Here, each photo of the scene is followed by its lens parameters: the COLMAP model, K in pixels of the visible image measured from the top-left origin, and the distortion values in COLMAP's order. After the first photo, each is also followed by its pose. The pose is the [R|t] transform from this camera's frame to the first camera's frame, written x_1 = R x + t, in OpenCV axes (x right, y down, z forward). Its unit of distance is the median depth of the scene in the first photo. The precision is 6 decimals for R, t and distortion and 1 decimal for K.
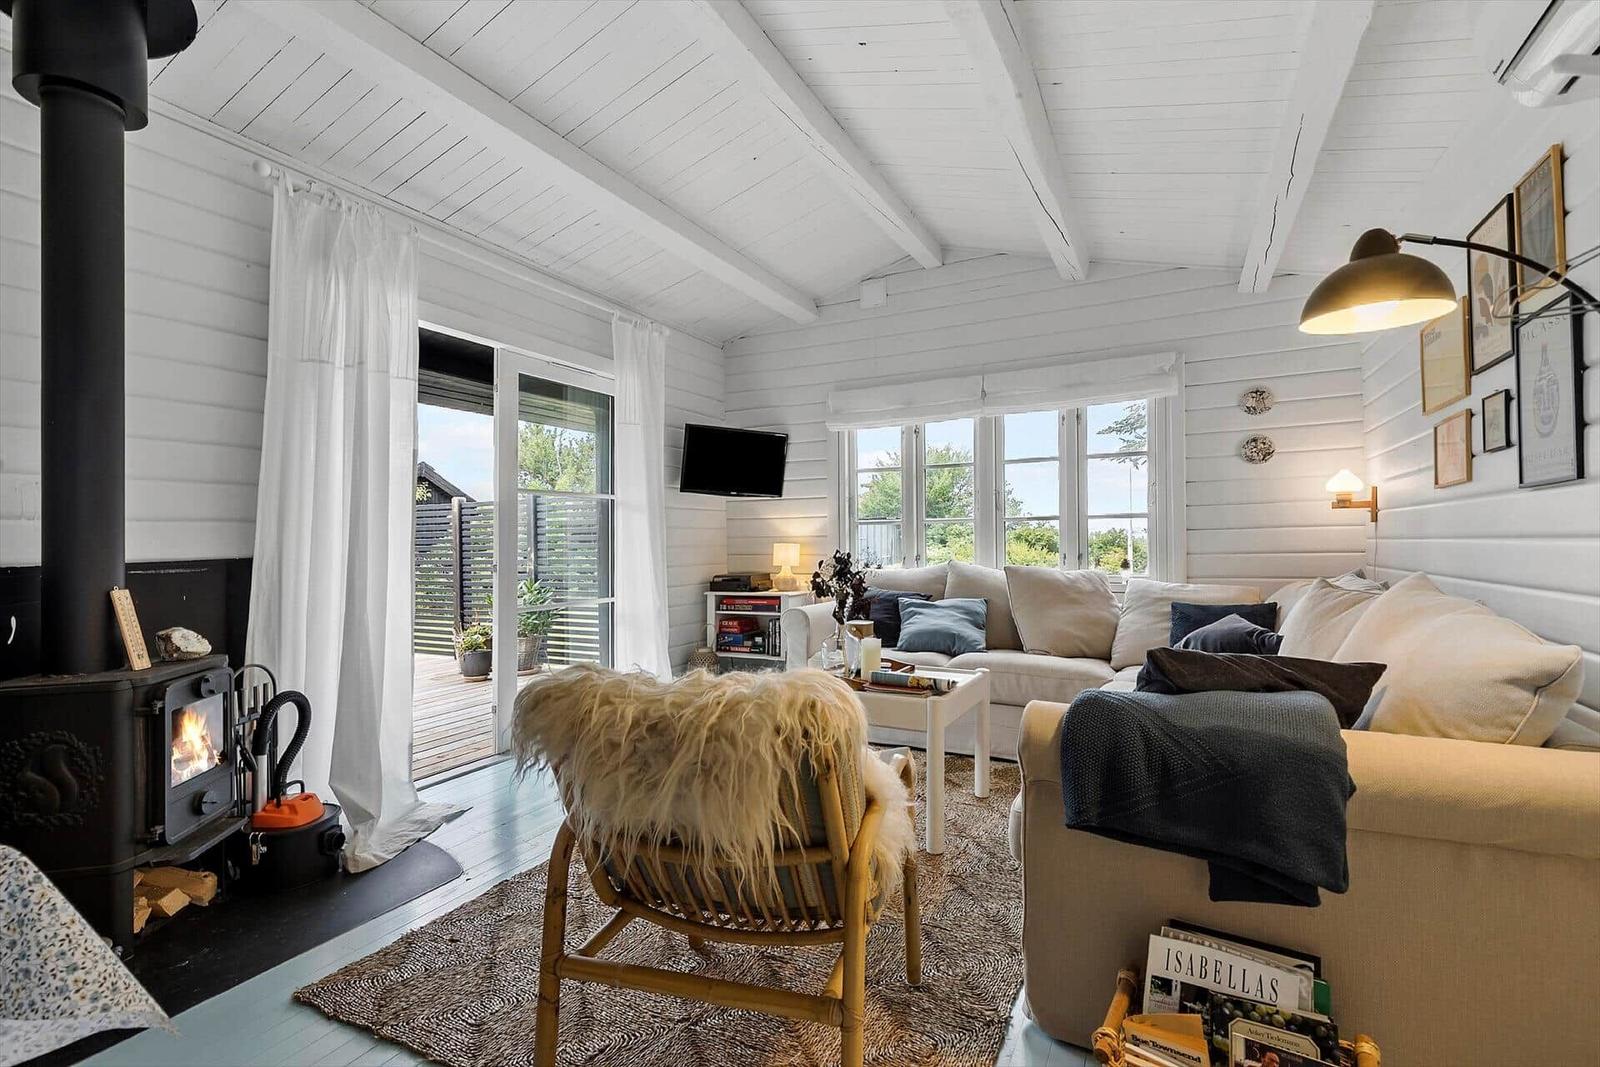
lens RADIAL K [[719.9, 0, 789.6], [0, 719.9, 518.9], [0, 0, 1]] dist [0.005756, 0.000716]
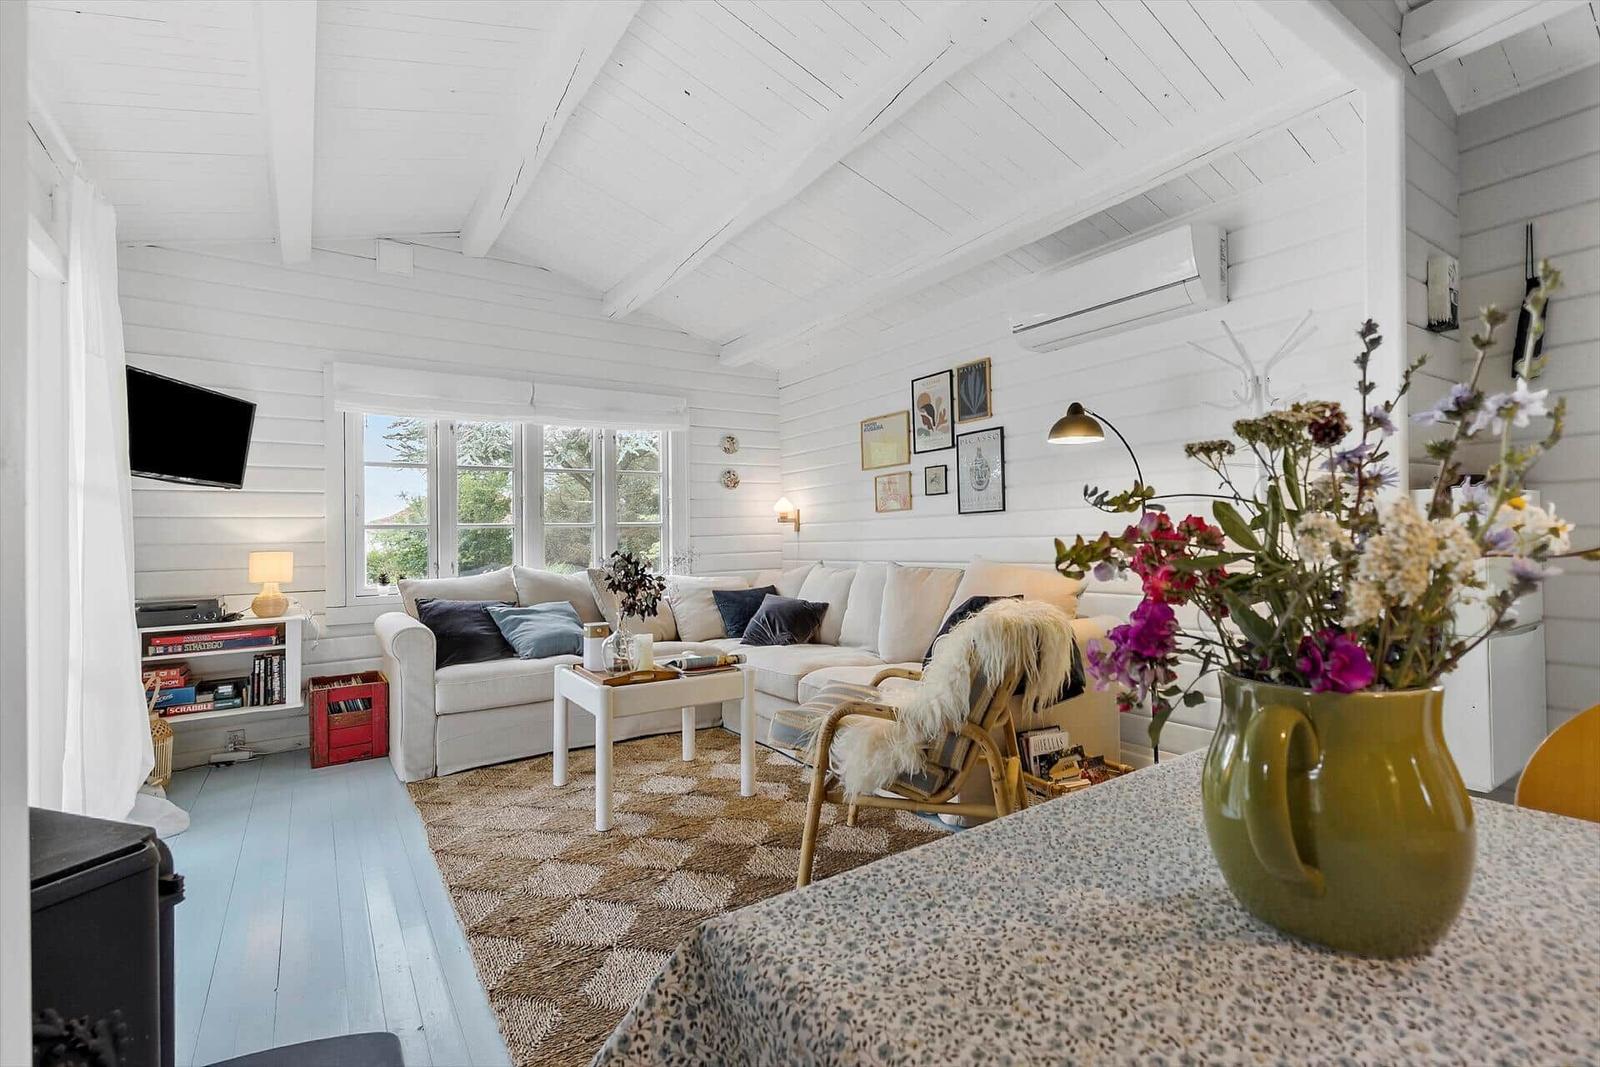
lens RADIAL K [[719.9, 0, 828.1], [0, 719.9, 520.1], [0, 0, 1]] dist [0.005756, 0.000716]
pose [[0.477128, 0.026921, 0.878421, -0.478962], [-0.013548, 0.999637, -0.023277, 0.012930], [-0.878729, -0.000794, 0.477320, 0.174584]]
